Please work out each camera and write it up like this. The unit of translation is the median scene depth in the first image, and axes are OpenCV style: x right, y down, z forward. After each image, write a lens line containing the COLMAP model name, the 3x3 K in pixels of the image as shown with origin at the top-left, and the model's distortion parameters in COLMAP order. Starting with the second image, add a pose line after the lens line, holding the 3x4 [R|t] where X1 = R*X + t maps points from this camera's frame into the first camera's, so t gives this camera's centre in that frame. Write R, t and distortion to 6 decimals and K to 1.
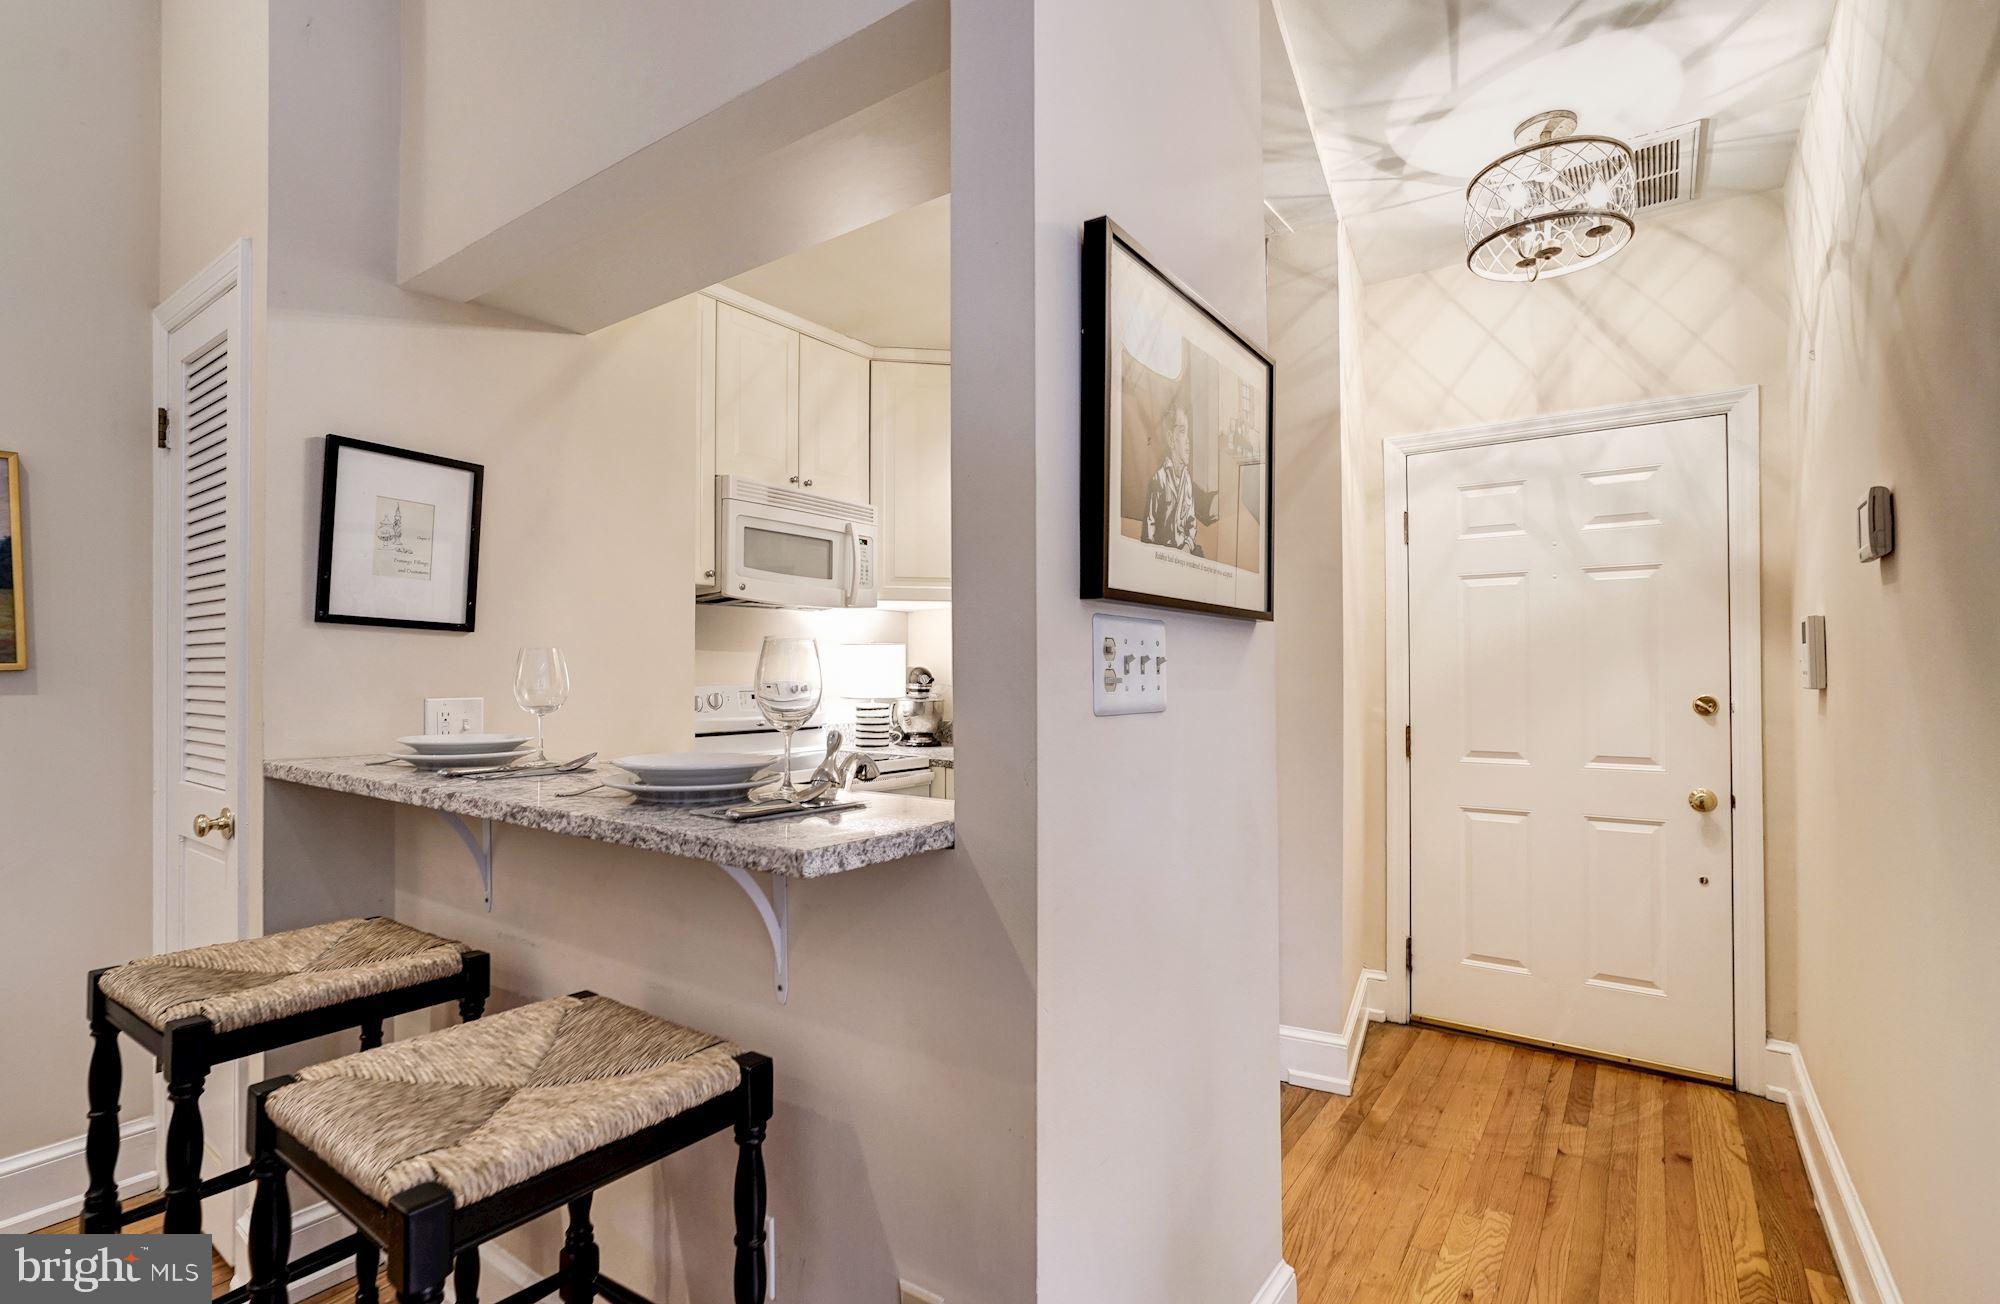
lens RADIAL K [[921.8, 0, 1000.0], [0, 921.8, 652.0], [0, 0, 1]] dist [-0.000152, 0.000036]
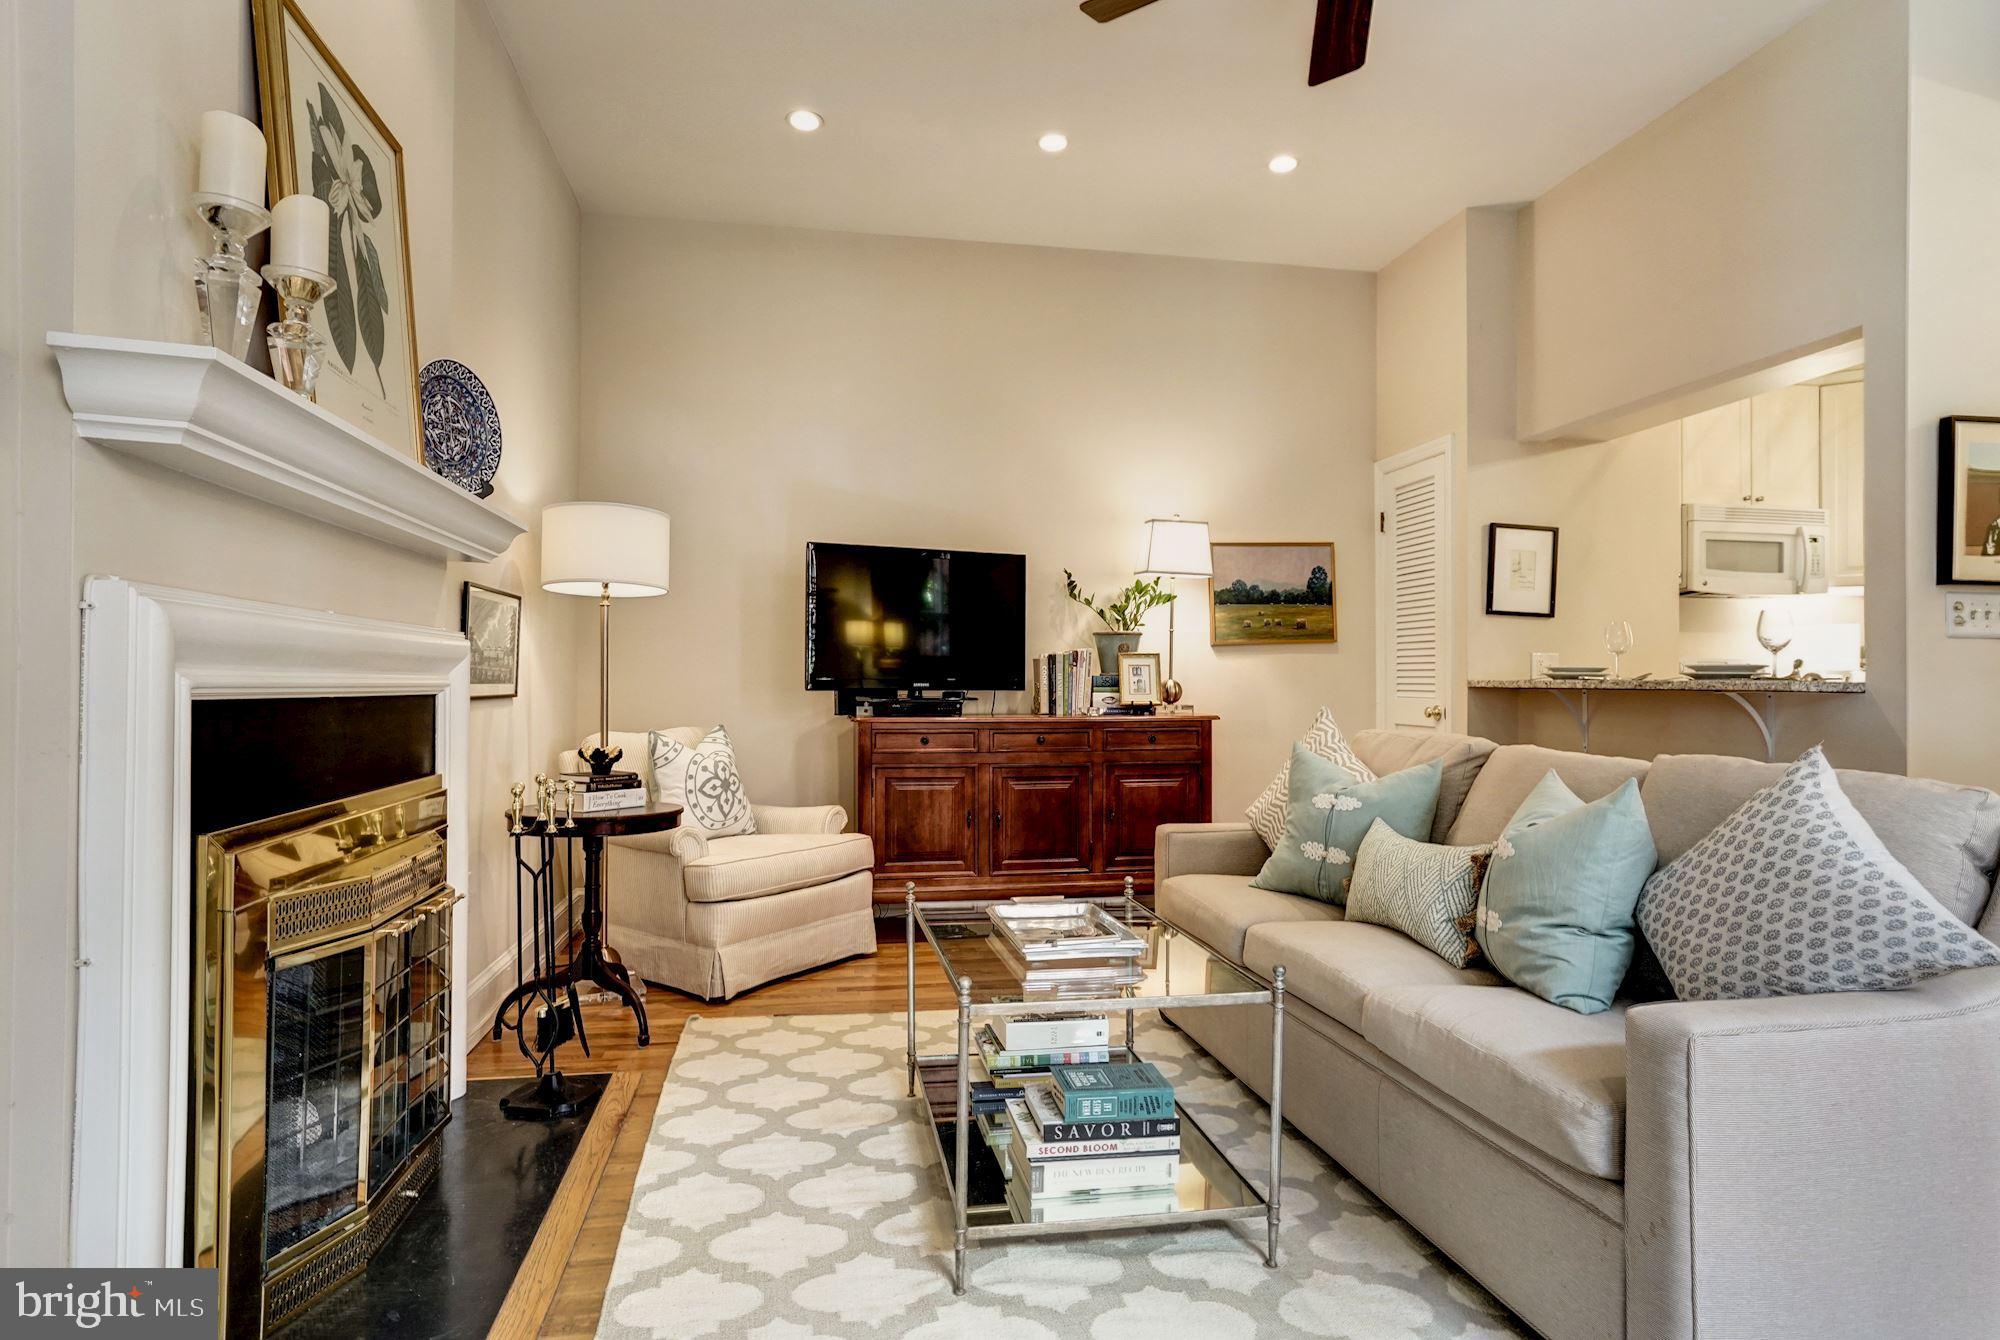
lens RADIAL K [[1097.5, 0, 1000.0], [0, 1097.5, 670.0], [0, 0, 1]] dist [0.004492, 0.001302]
pose [[0.707594, -0.001721, -0.706617, 0.201070], [0.006937, 0.999966, 0.004510, 0.065454], [0.706585, -0.008093, 0.707582, -1.344176]]
